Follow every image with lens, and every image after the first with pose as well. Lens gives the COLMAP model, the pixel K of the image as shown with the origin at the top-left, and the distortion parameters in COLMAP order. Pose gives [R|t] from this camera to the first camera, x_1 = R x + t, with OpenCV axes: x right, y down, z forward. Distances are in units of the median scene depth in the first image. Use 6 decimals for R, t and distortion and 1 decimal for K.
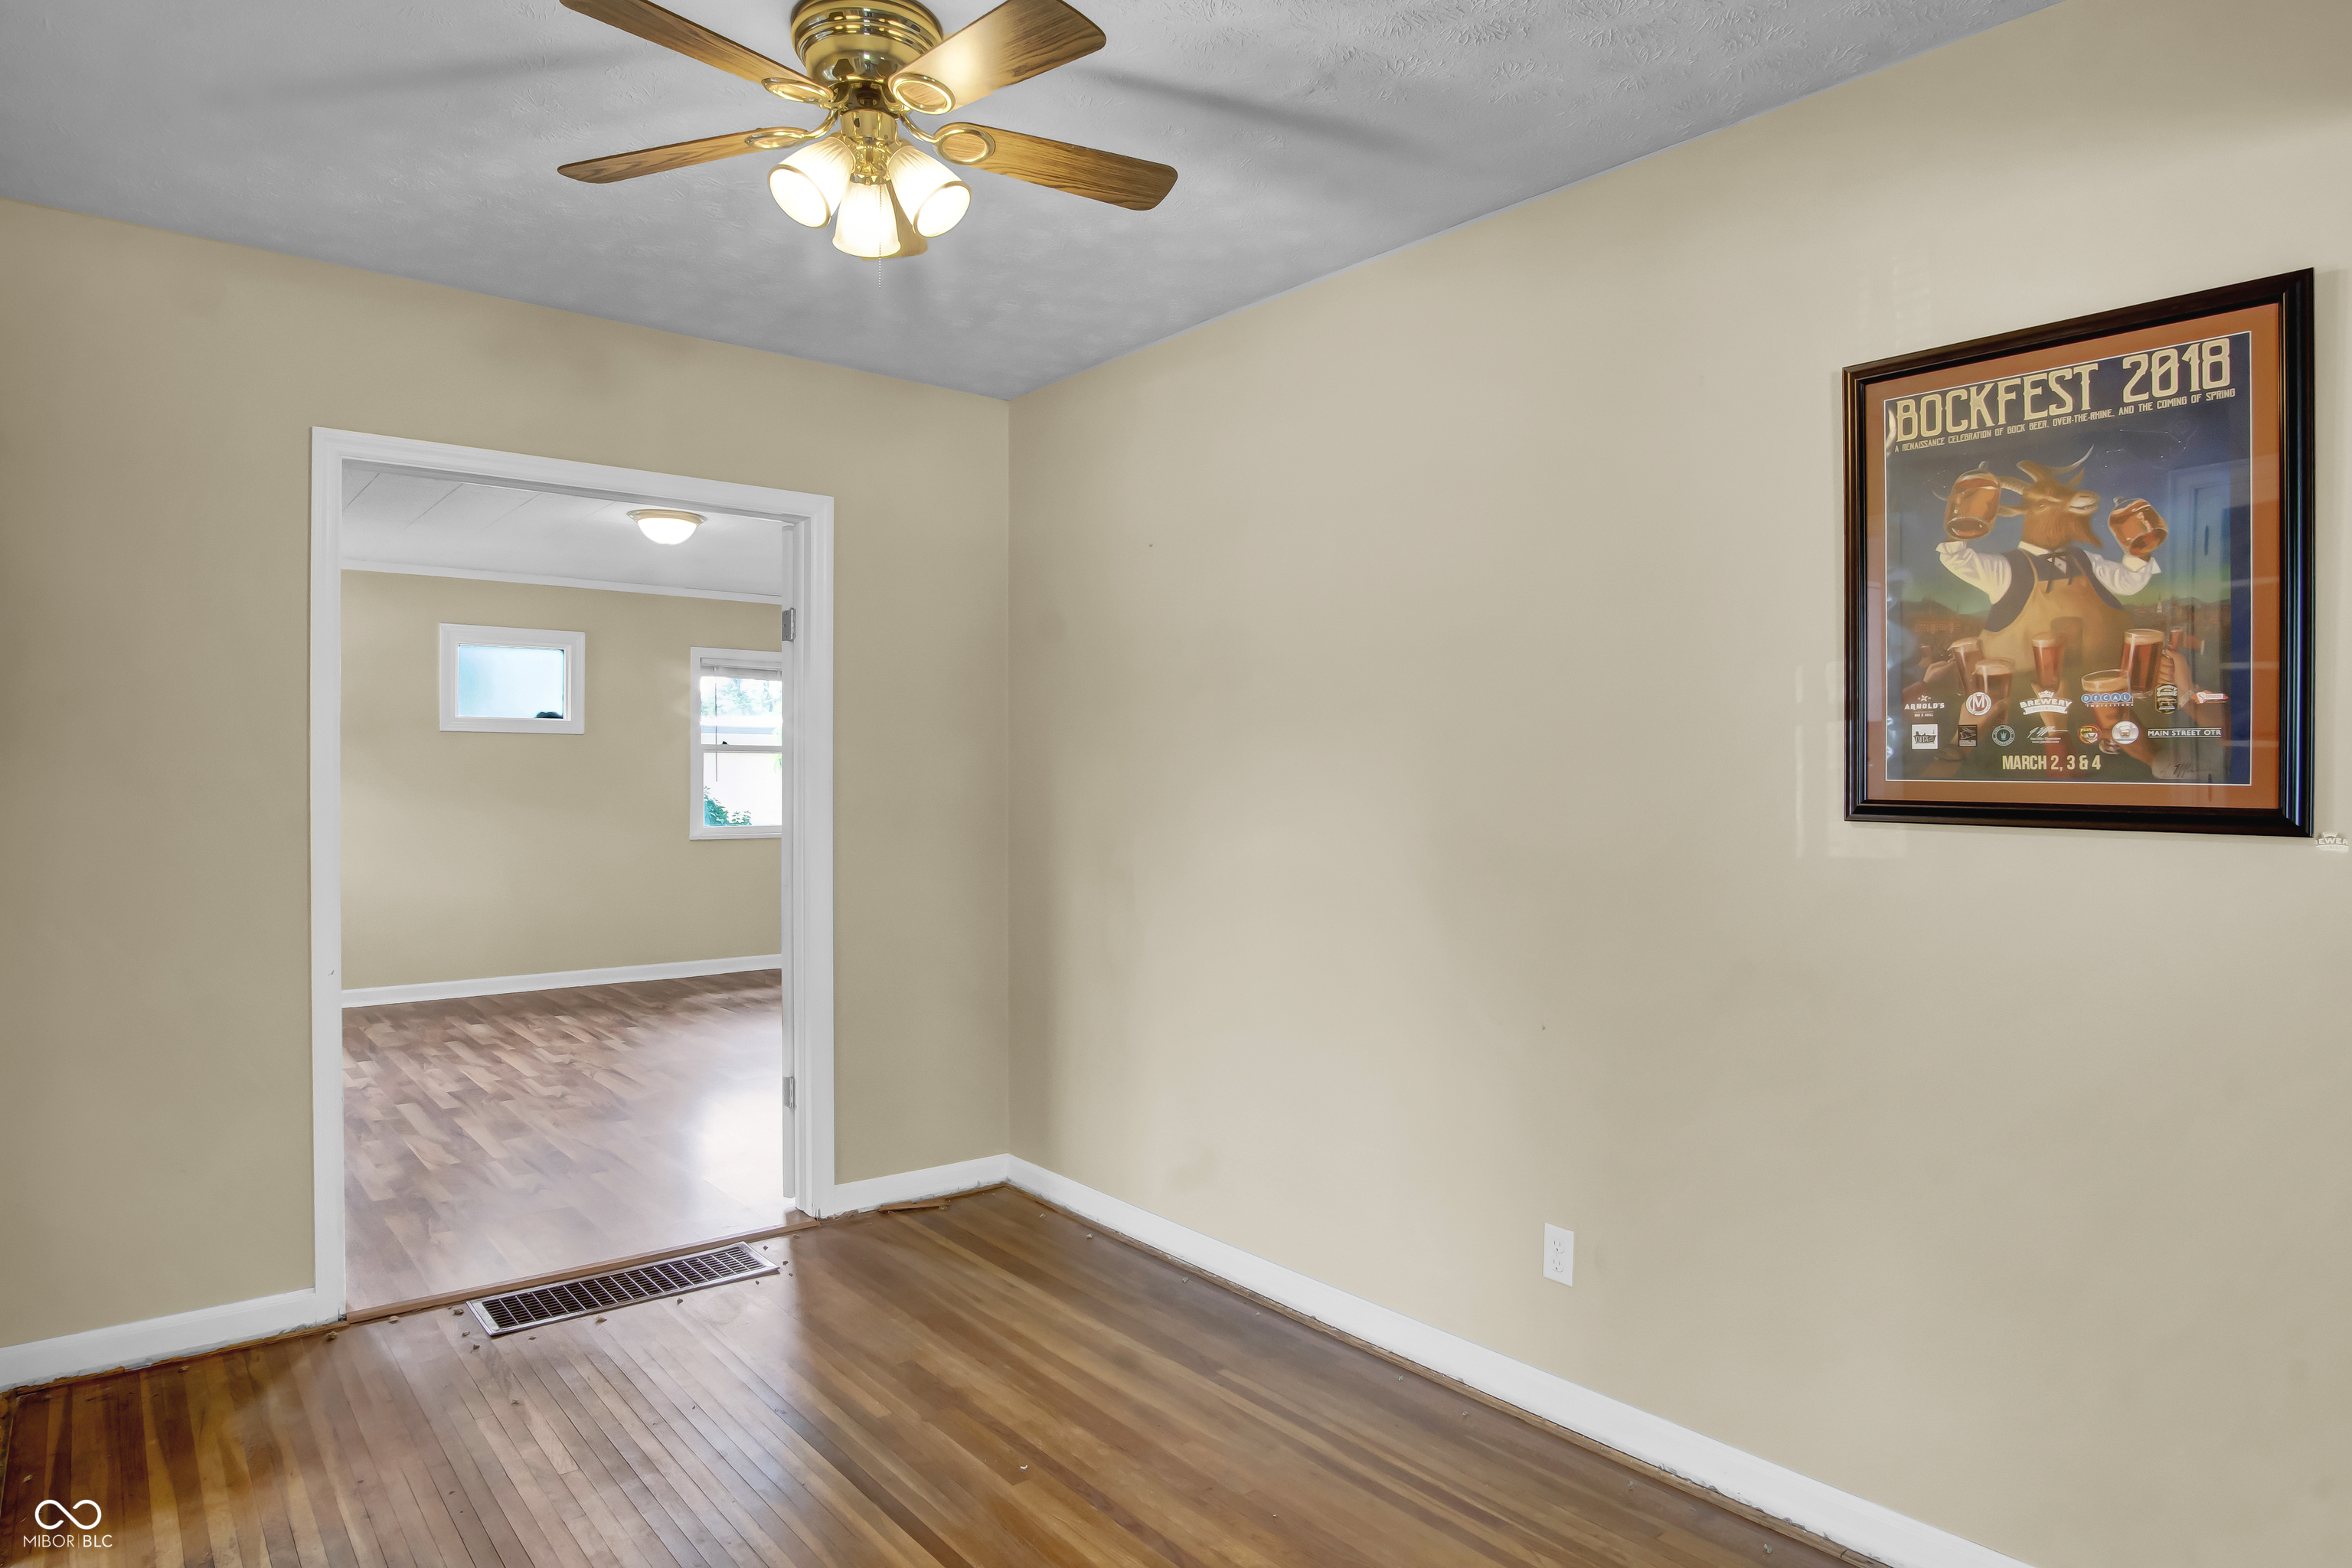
lens RADIAL K [[1327.1, 0, 1181.7], [0, 1327.1, 759.9], [0, 0, 1]] dist [-0.024406, 0.002096]
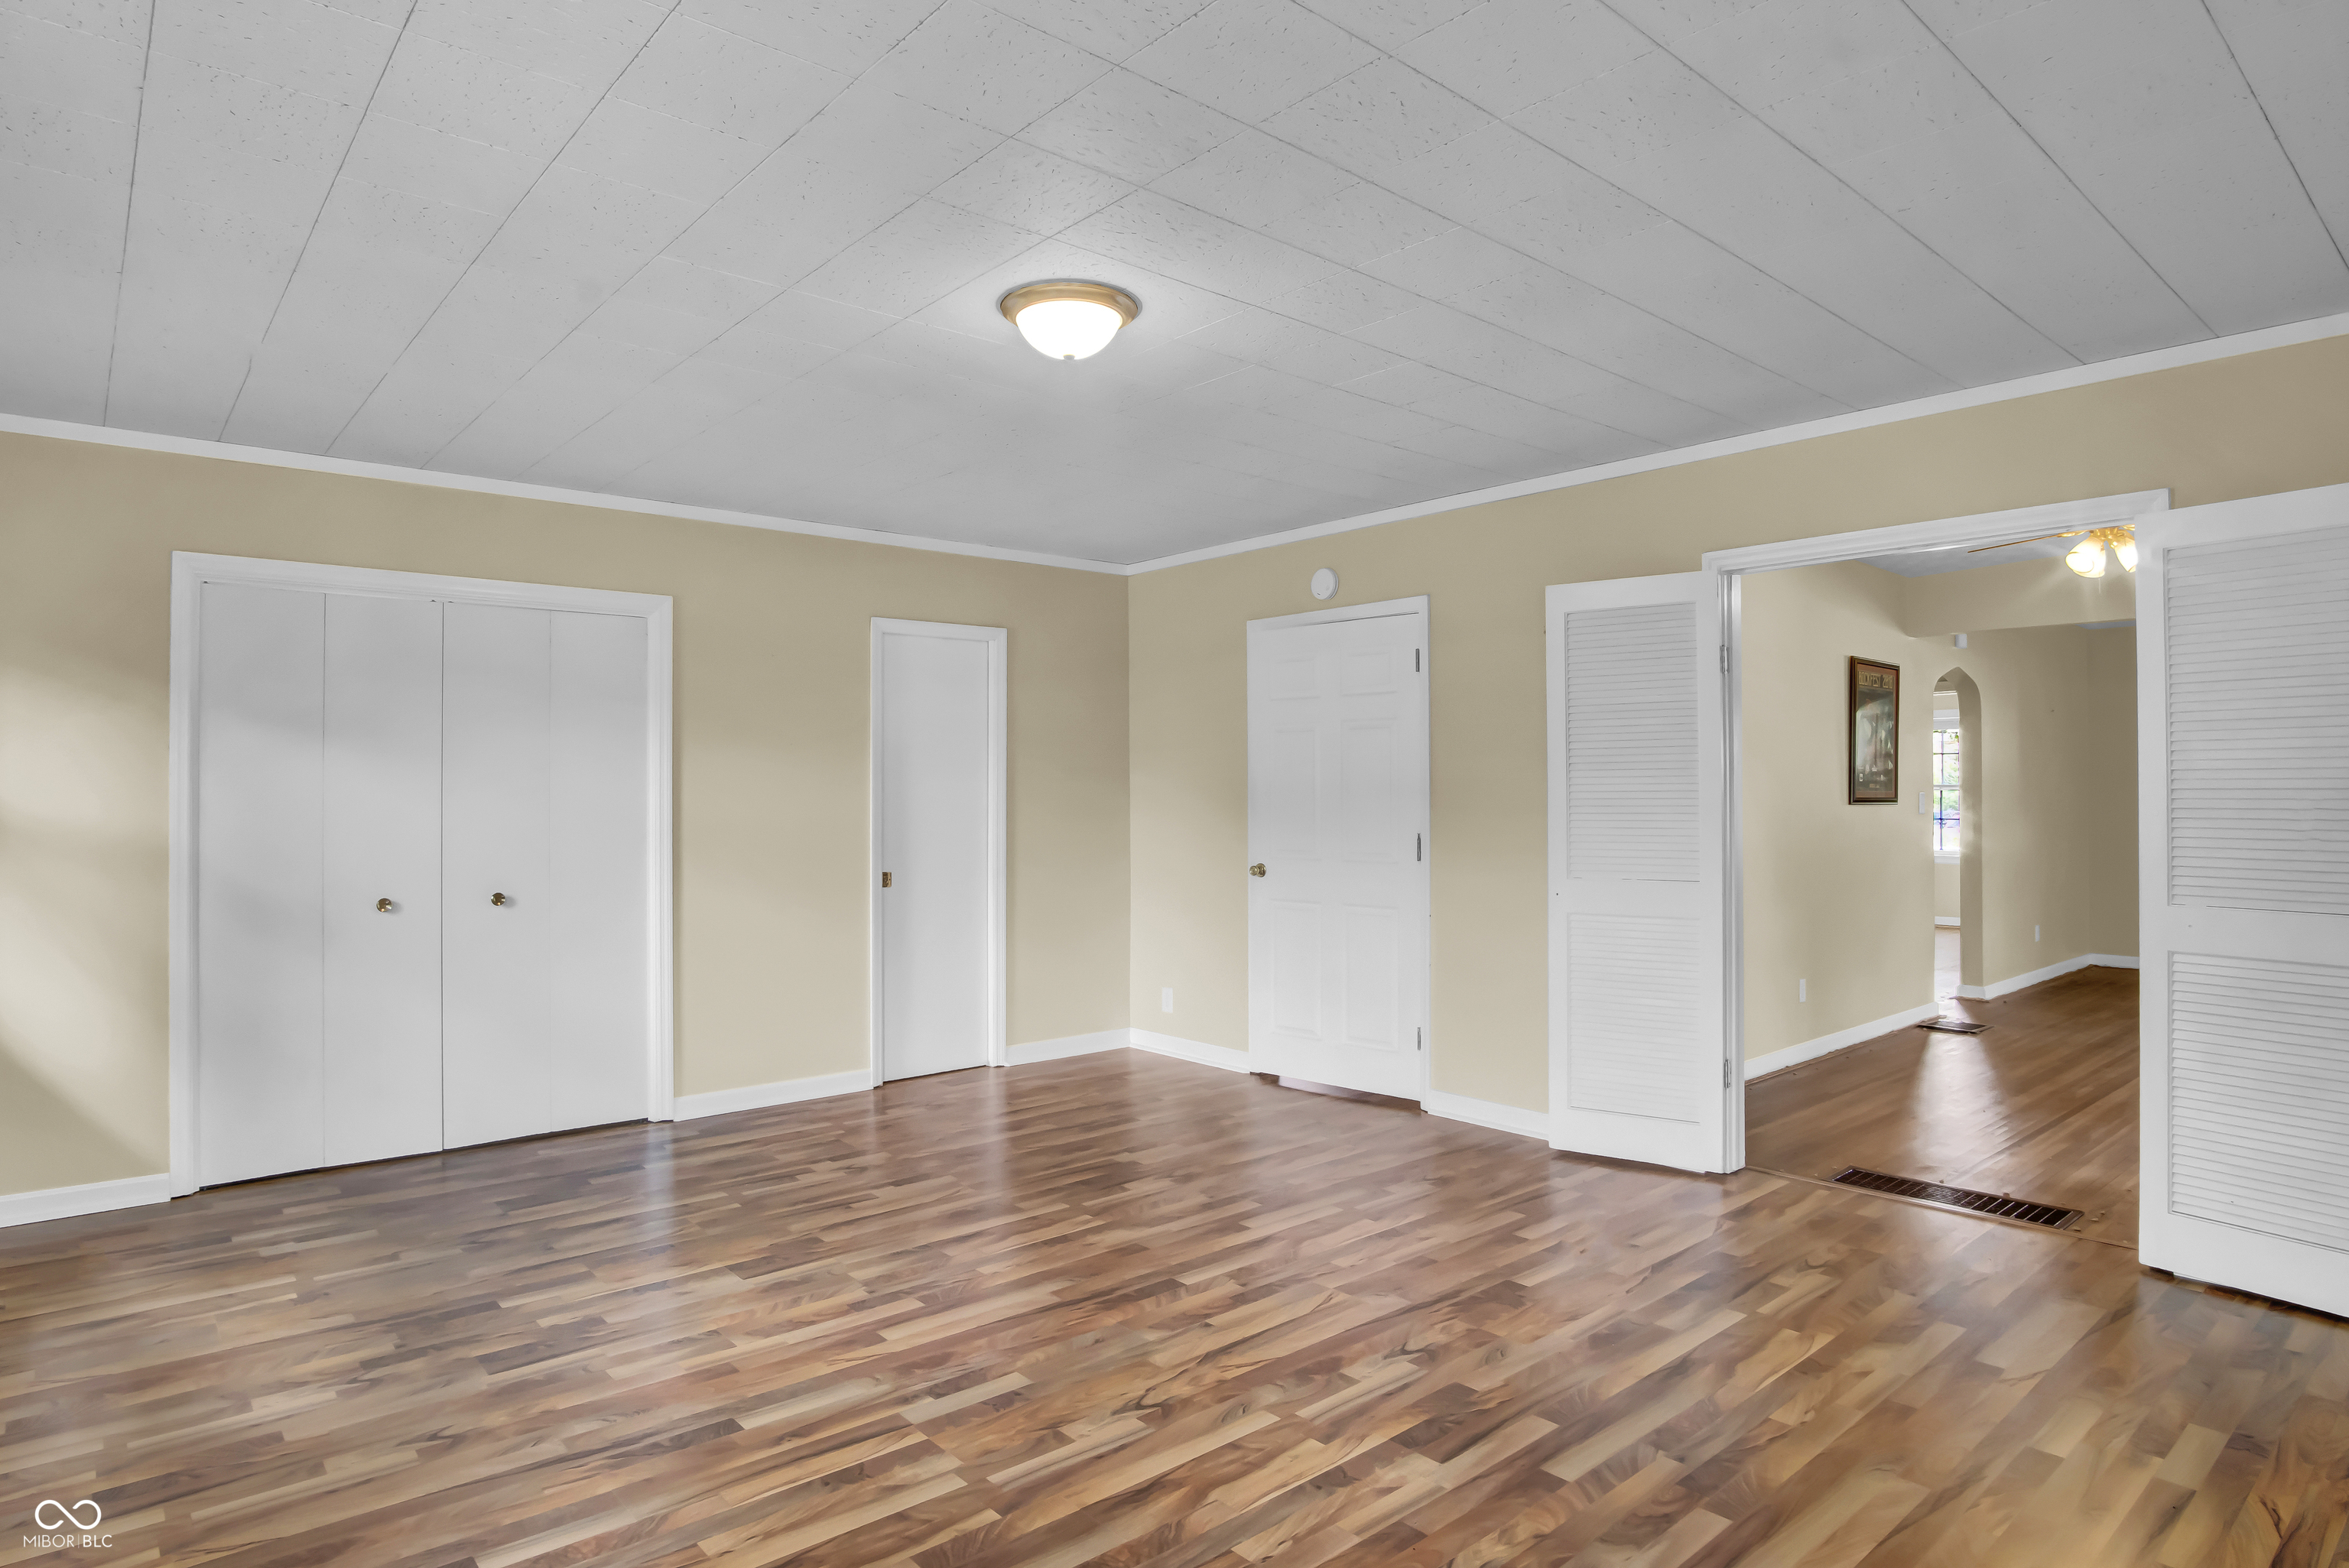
lens RADIAL K [[1320.9, 0, 1171.0], [0, 1320.9, 796.5], [0, 0, 1]] dist [-0.039967, 0.009365]
pose [[-0.034274, -0.001408, 0.999411, -0.721385], [-0.001042, 0.999999, 0.001373, 0.006789], [-0.999412, -0.000994, -0.034275, 0.783112]]
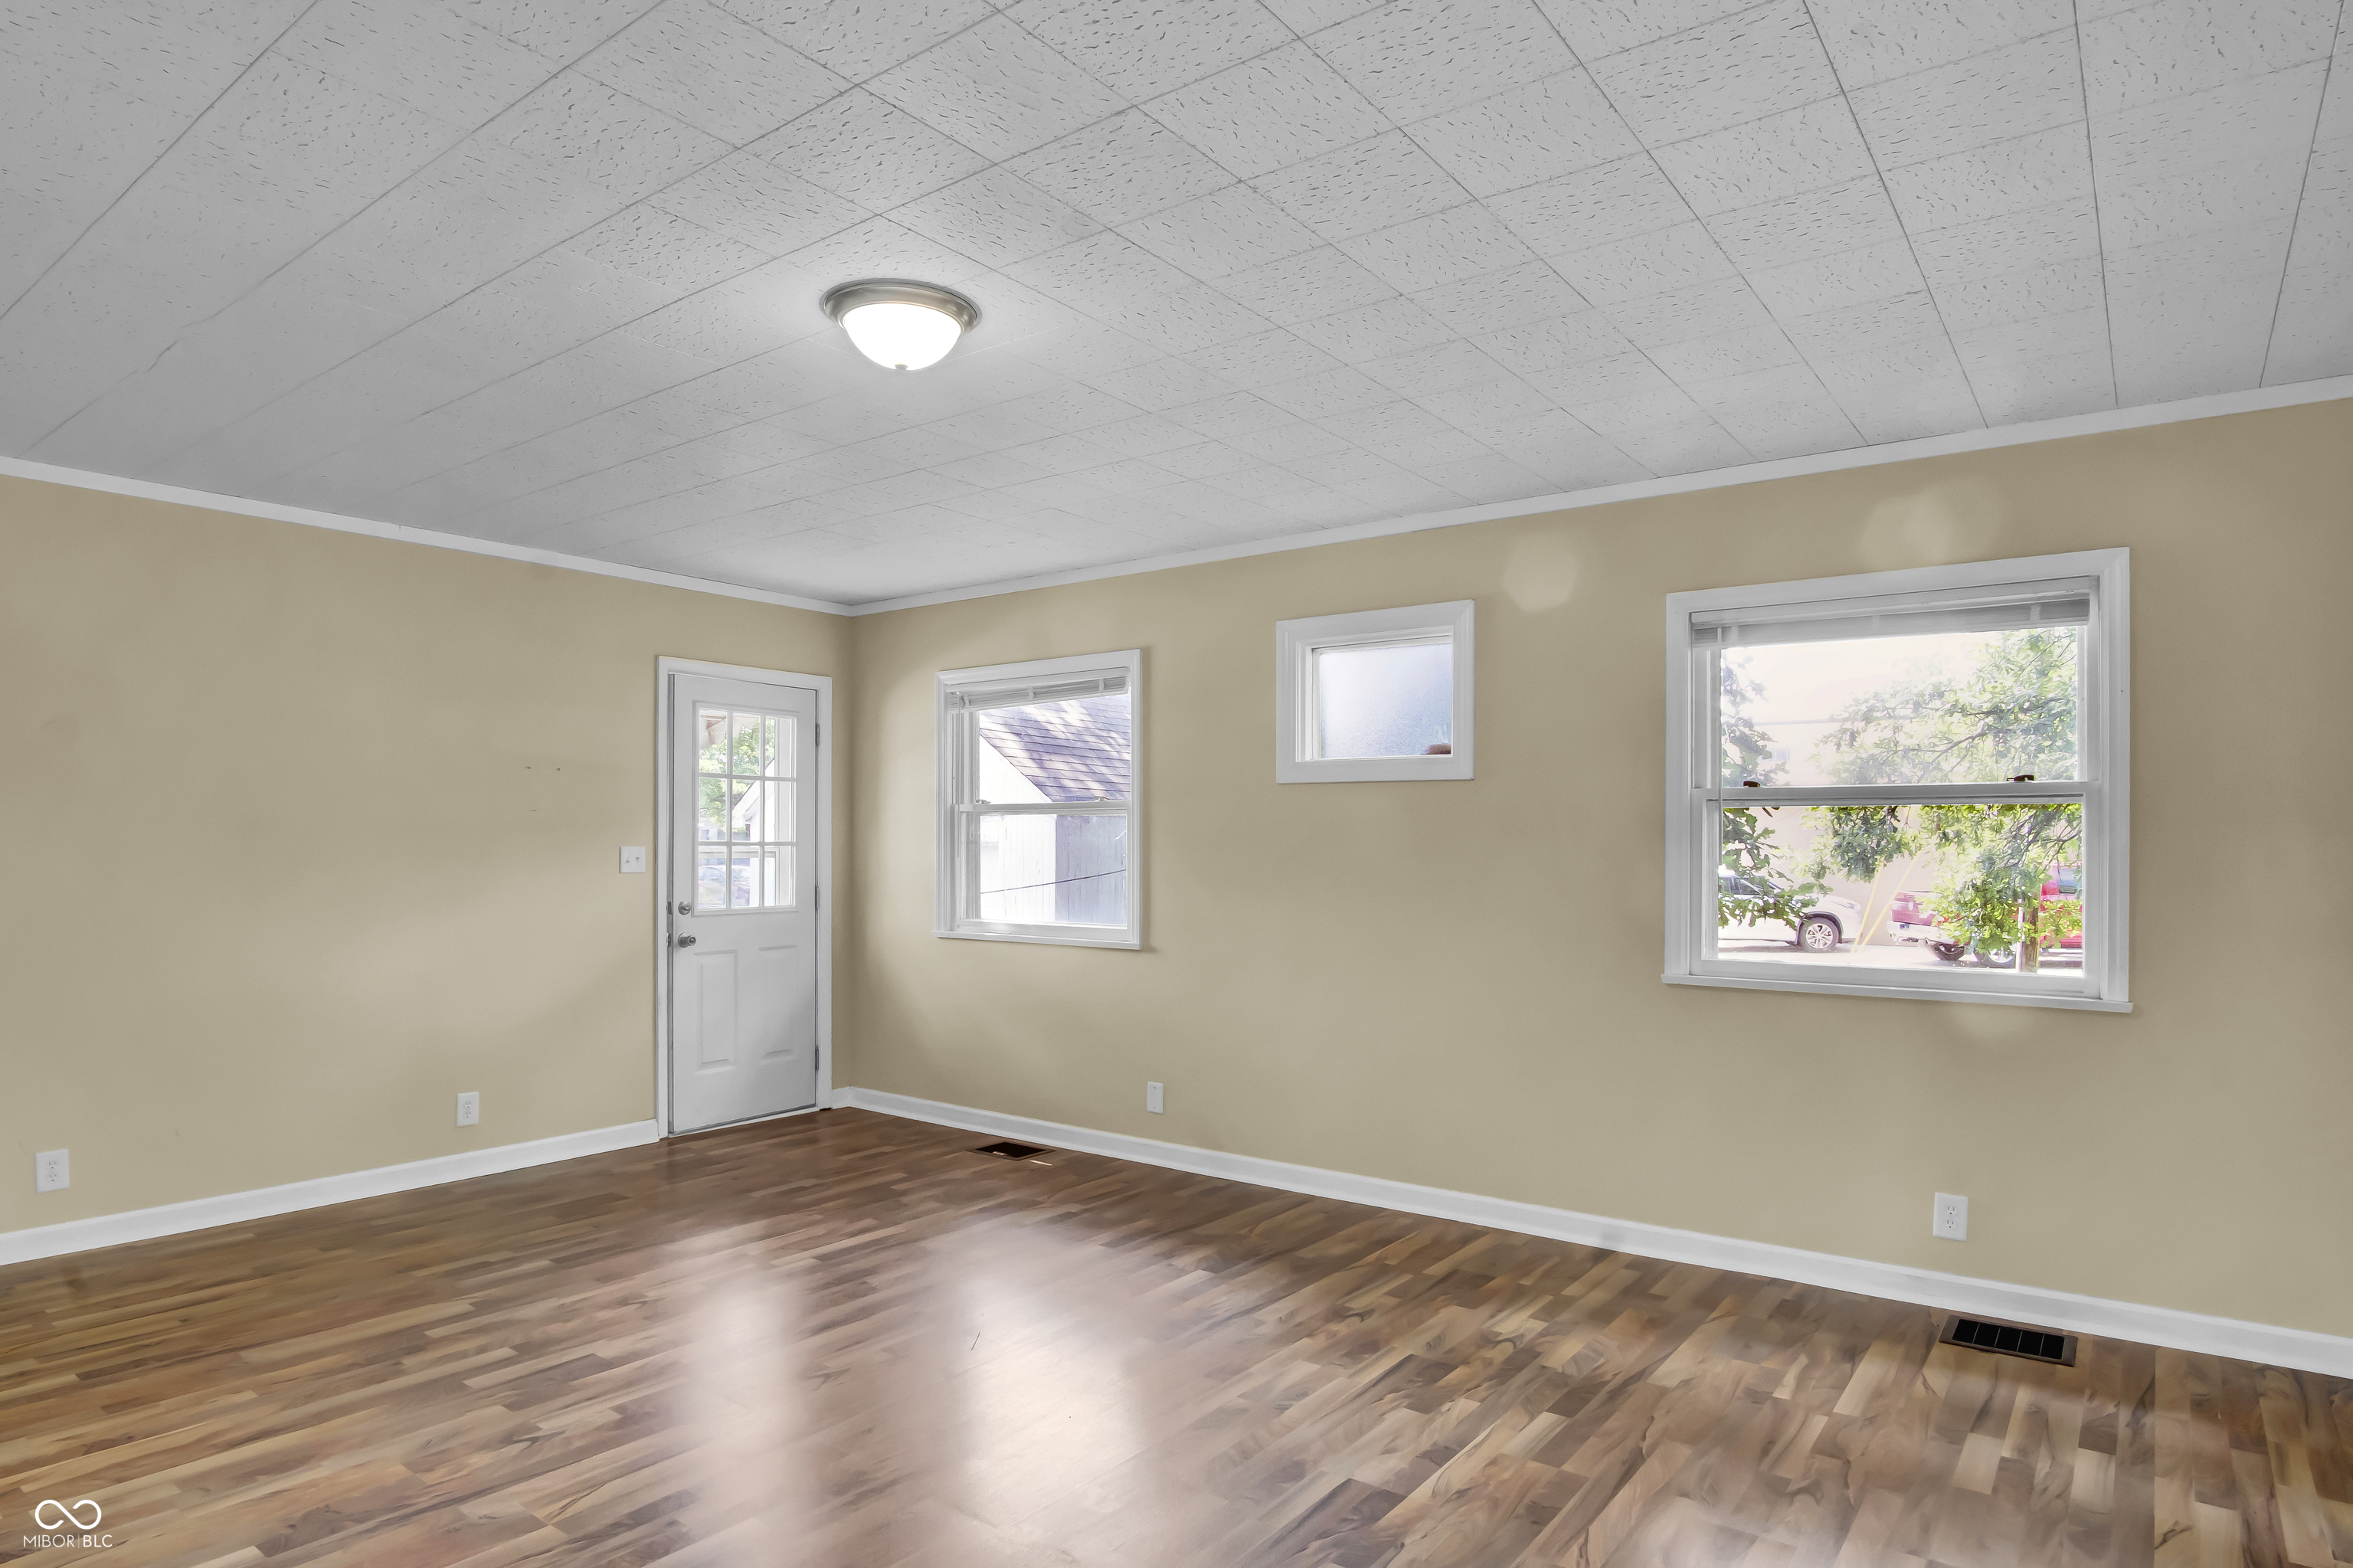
lens RADIAL K [[1337.8, 0, 1105.0], [0, 1337.8, 835.6], [0, 0, 1]] dist [-0.007392, 0.001788]
pose [[0.196651, -0.002585, -0.980470, 0.081159], [0.001568, 0.999996, -0.002322, 0.005960], [0.980472, -0.001081, 0.196655, 0.782706]]
